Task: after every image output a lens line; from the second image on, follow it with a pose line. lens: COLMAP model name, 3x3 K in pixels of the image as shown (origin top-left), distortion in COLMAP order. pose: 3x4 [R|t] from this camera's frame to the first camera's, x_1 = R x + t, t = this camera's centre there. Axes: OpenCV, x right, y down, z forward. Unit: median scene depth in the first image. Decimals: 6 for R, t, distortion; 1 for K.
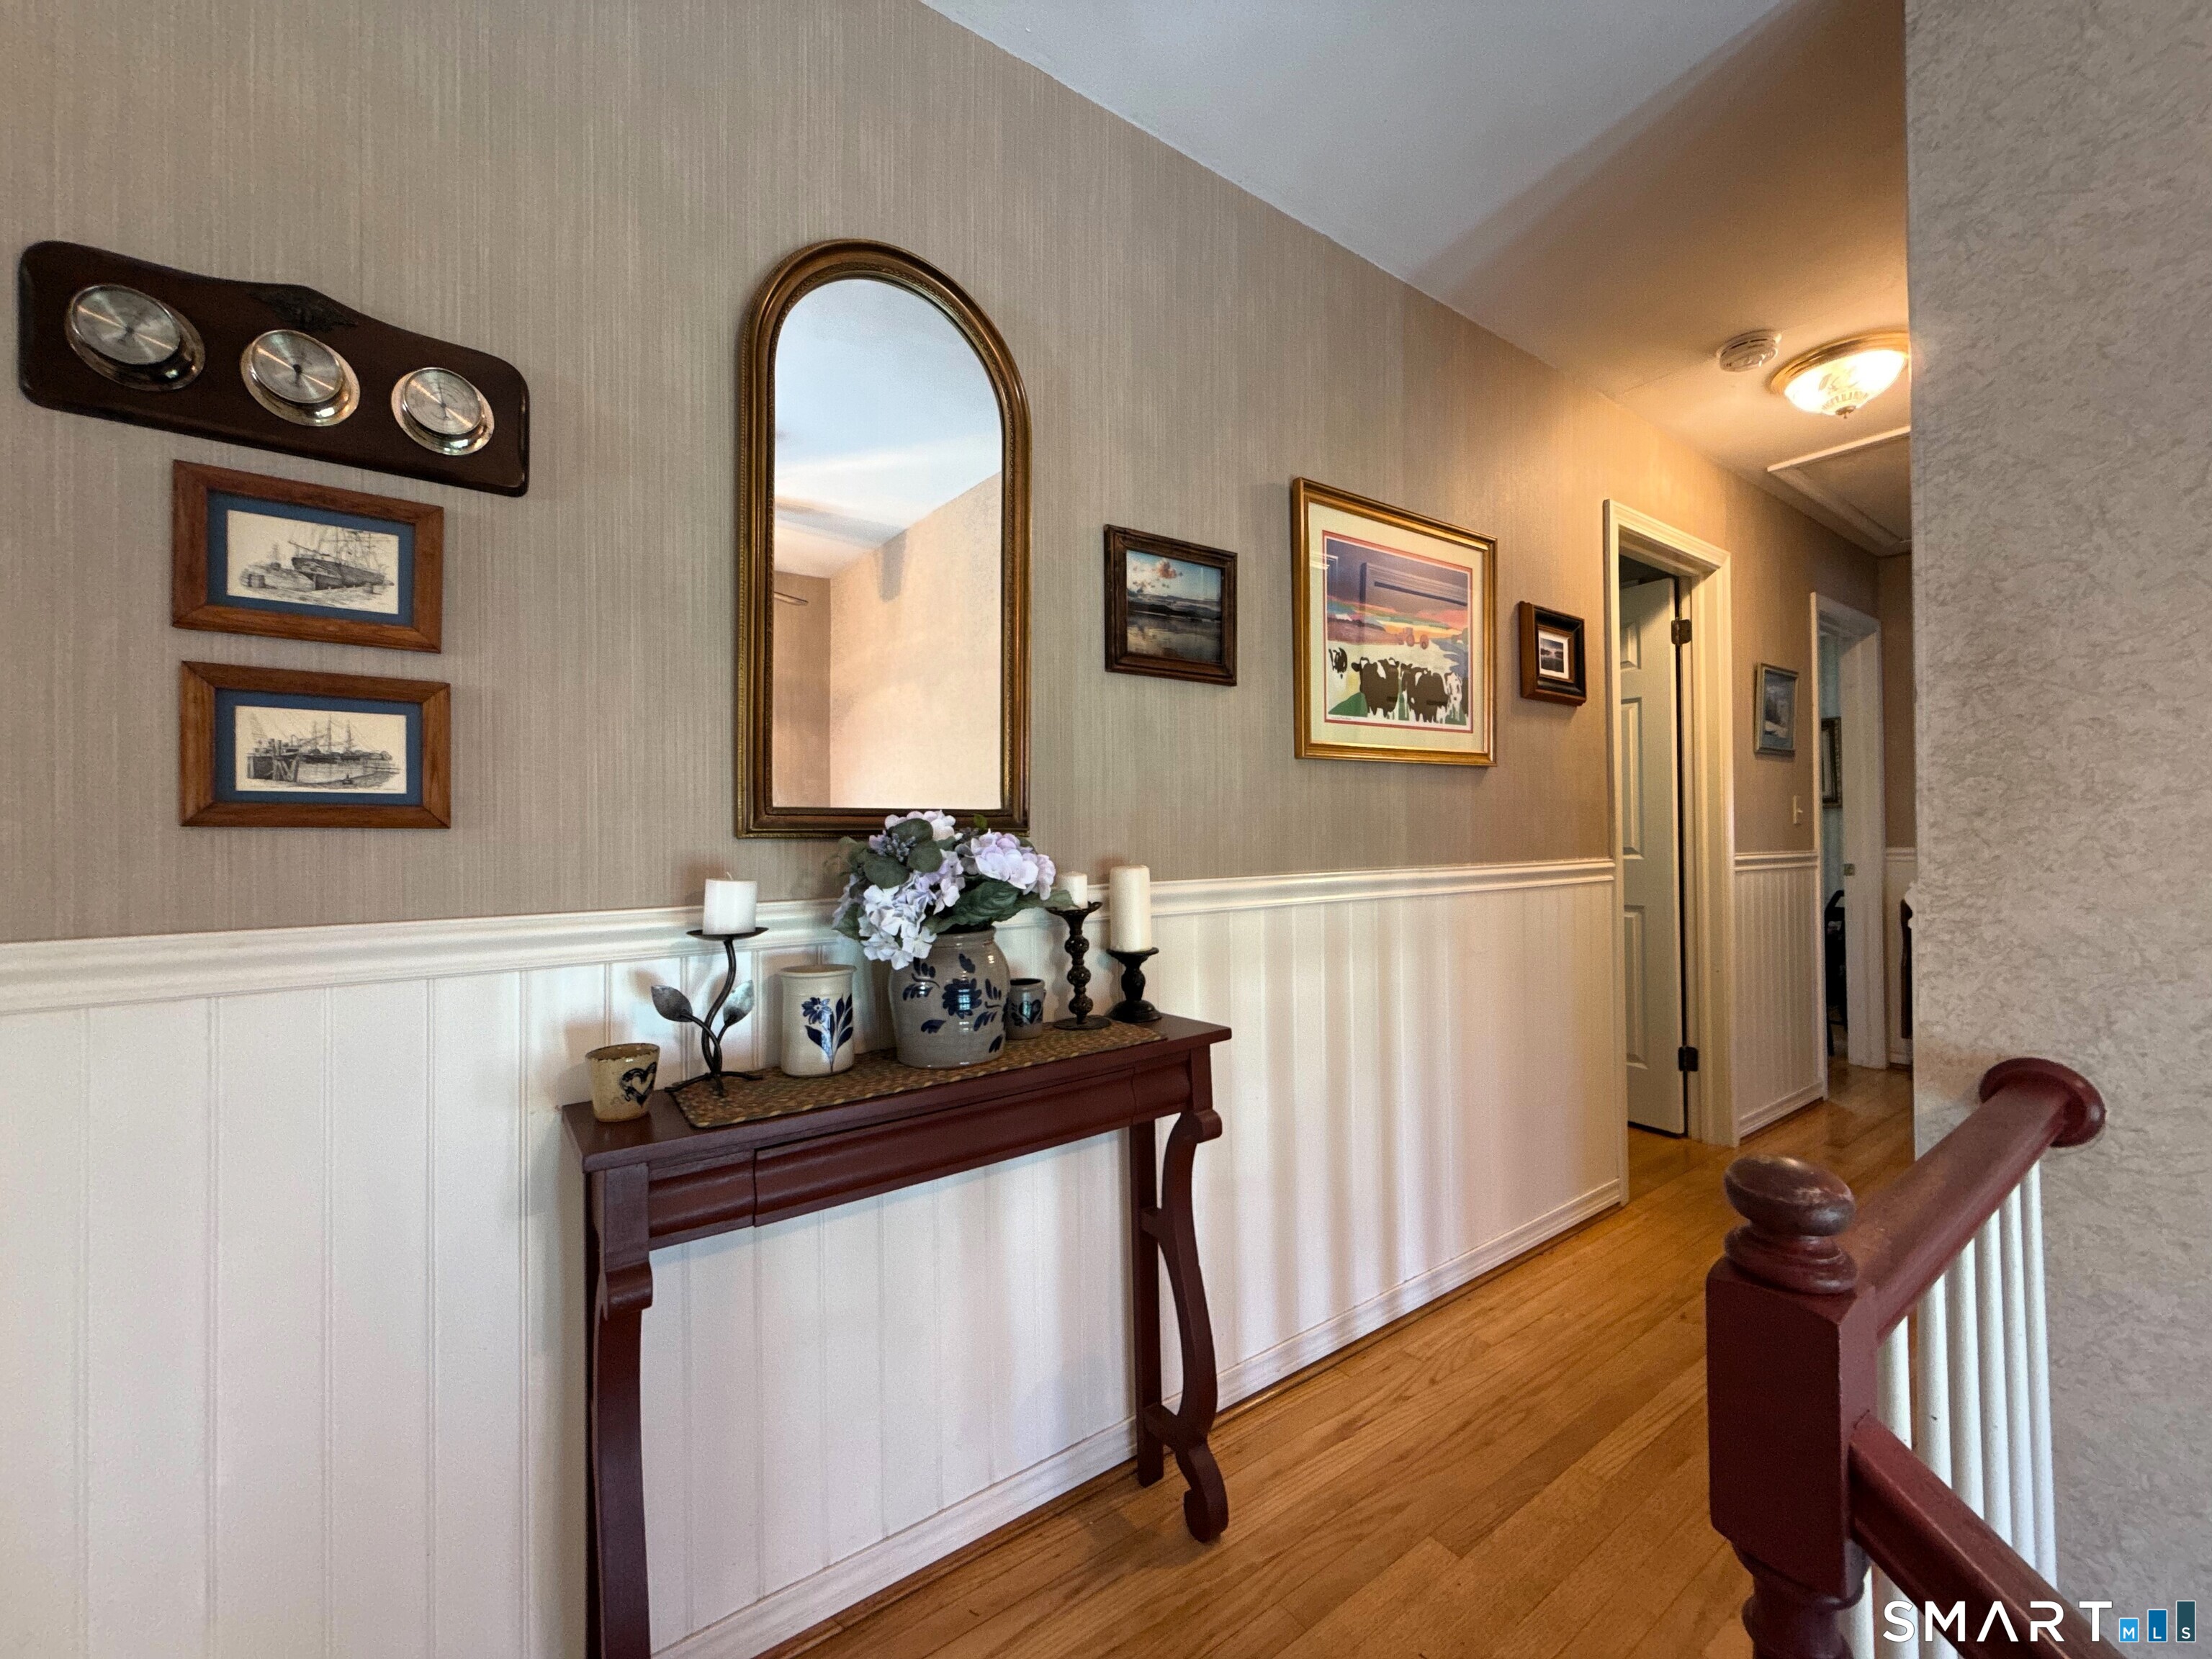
lens RADIAL K [[884.9, 0, 1094.3], [0, 884.9, 823.3], [0, 0, 1]] dist [-0.000583, 0.000503]
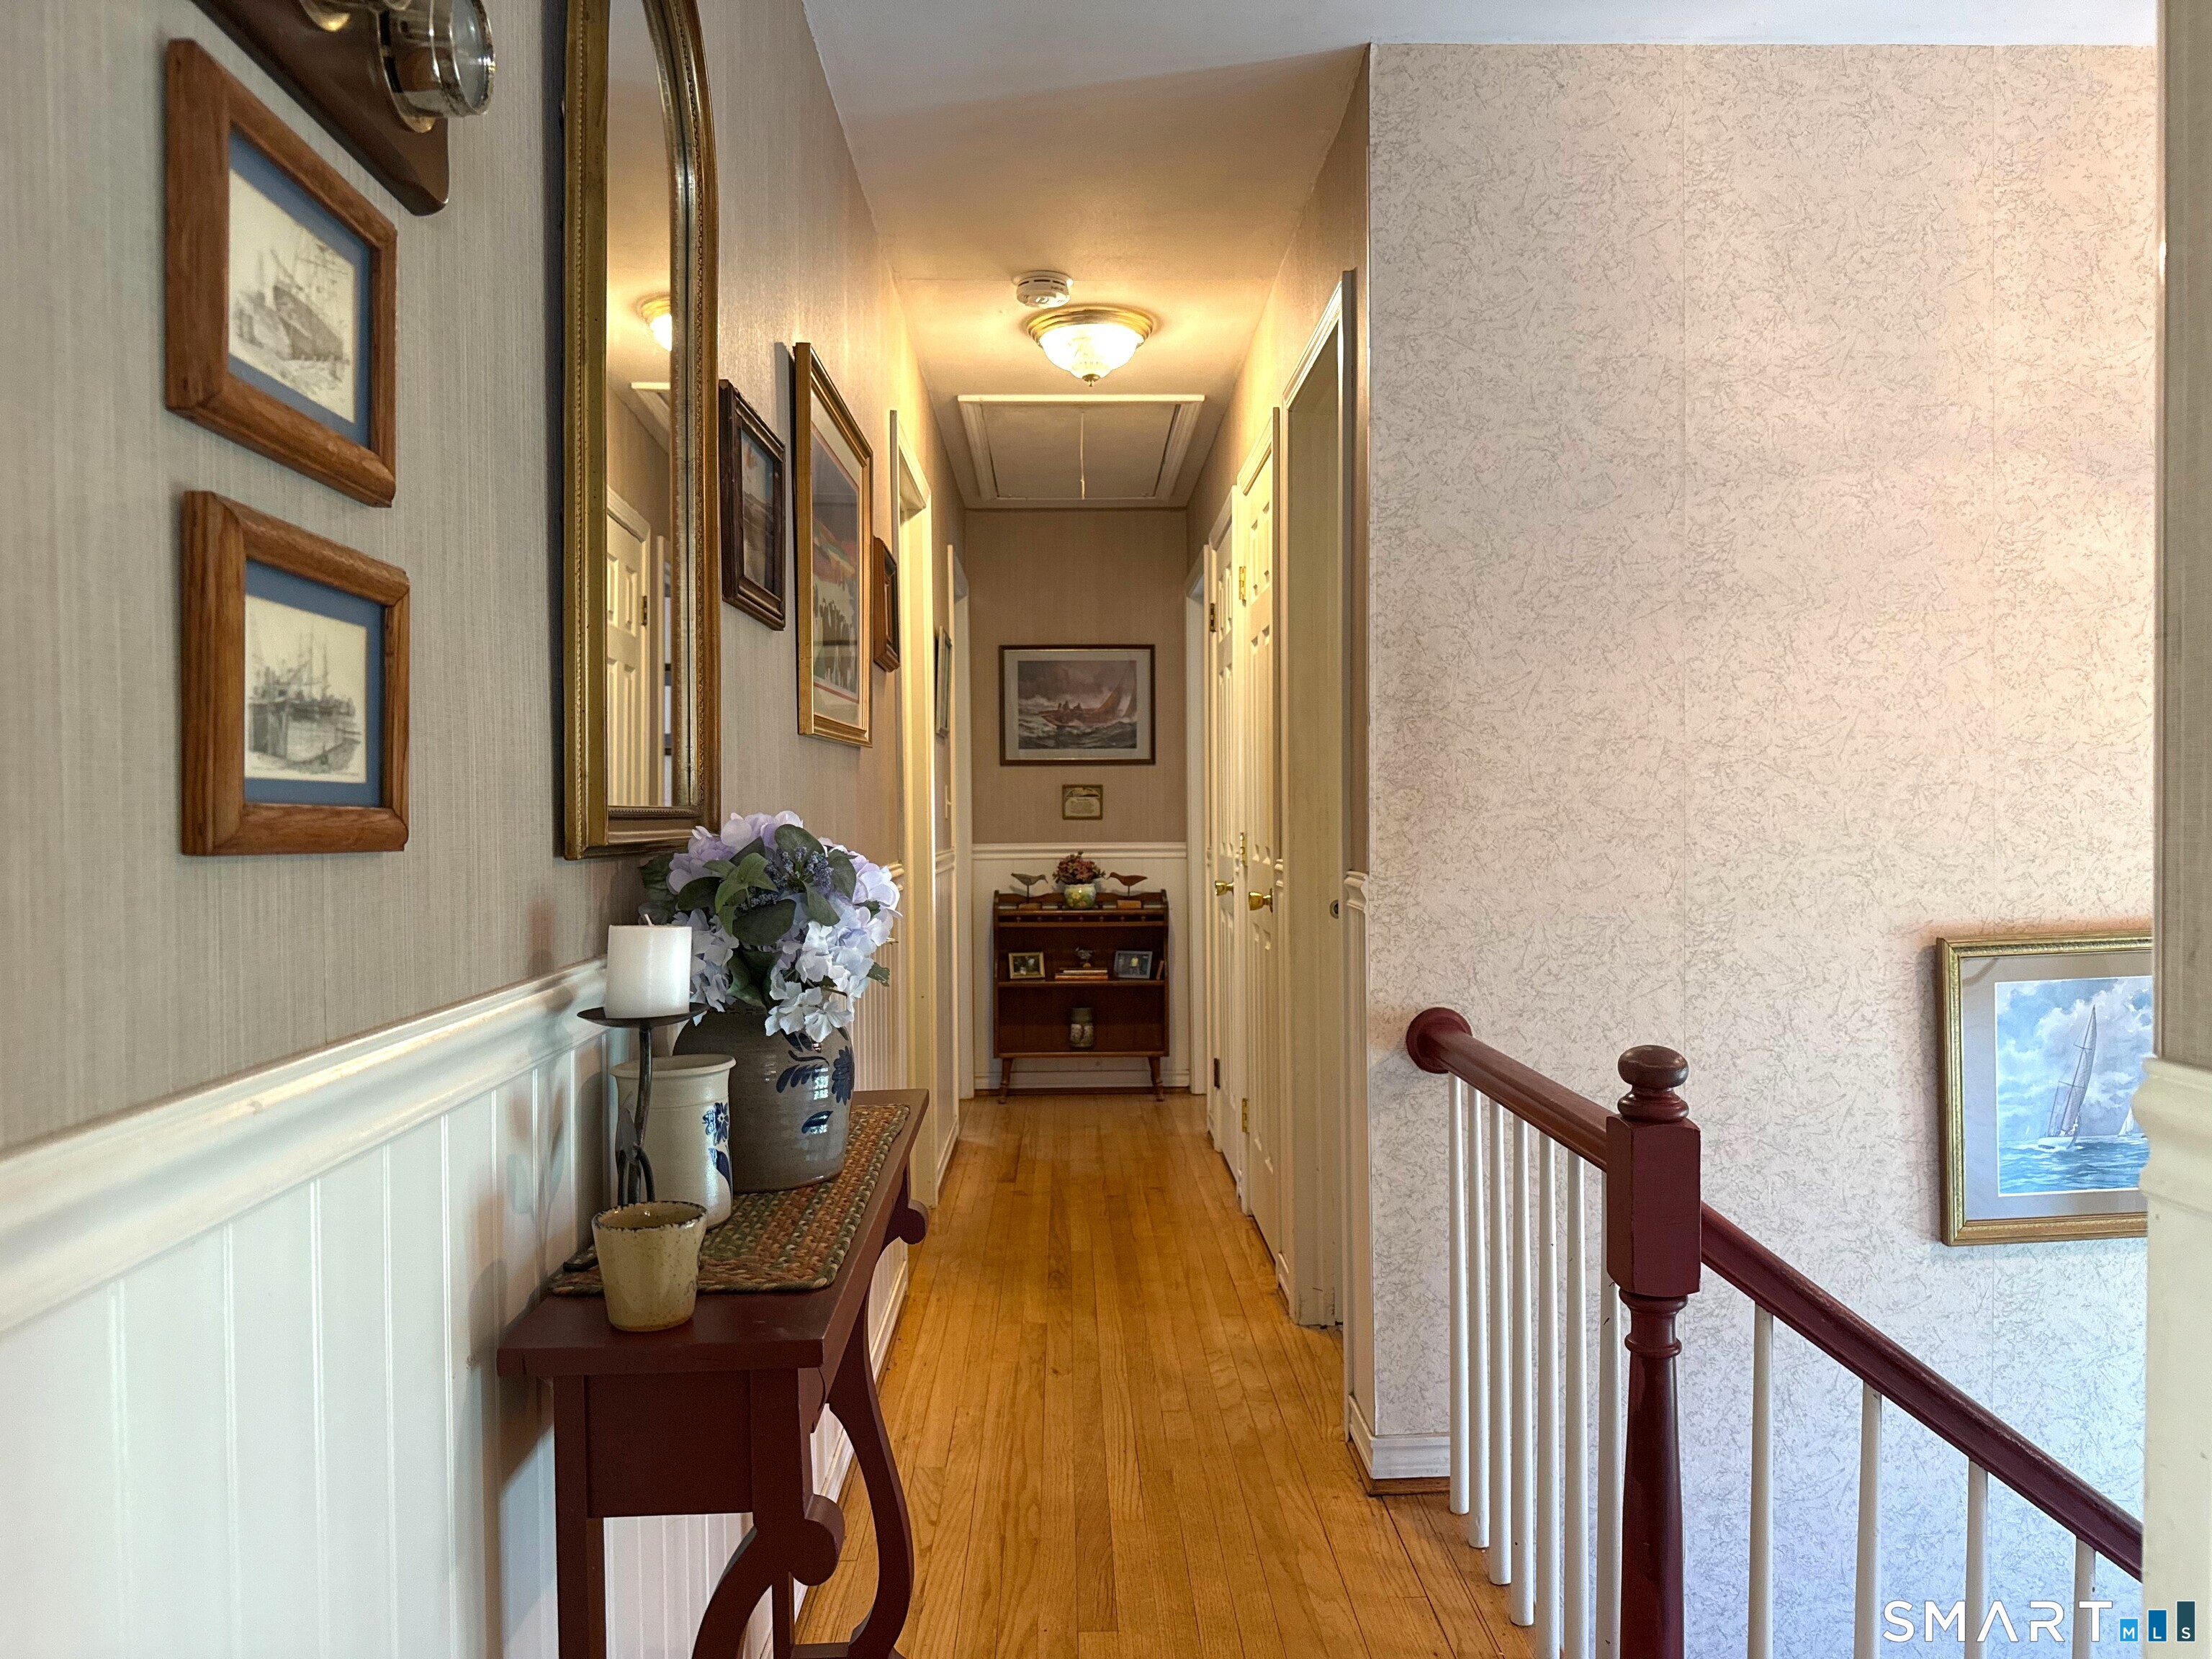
lens RADIAL K [[1568.2, 0, 1115.0], [0, 1568.2, 827.7], [0, 0, 1]] dist [0.091064, -0.070407]
pose [[0.553618, -0.003842, 0.832762, -1.095405], [-0.006215, 0.999942, 0.008745, -0.015284], [-0.832747, -0.010017, 0.553562, 0.112681]]
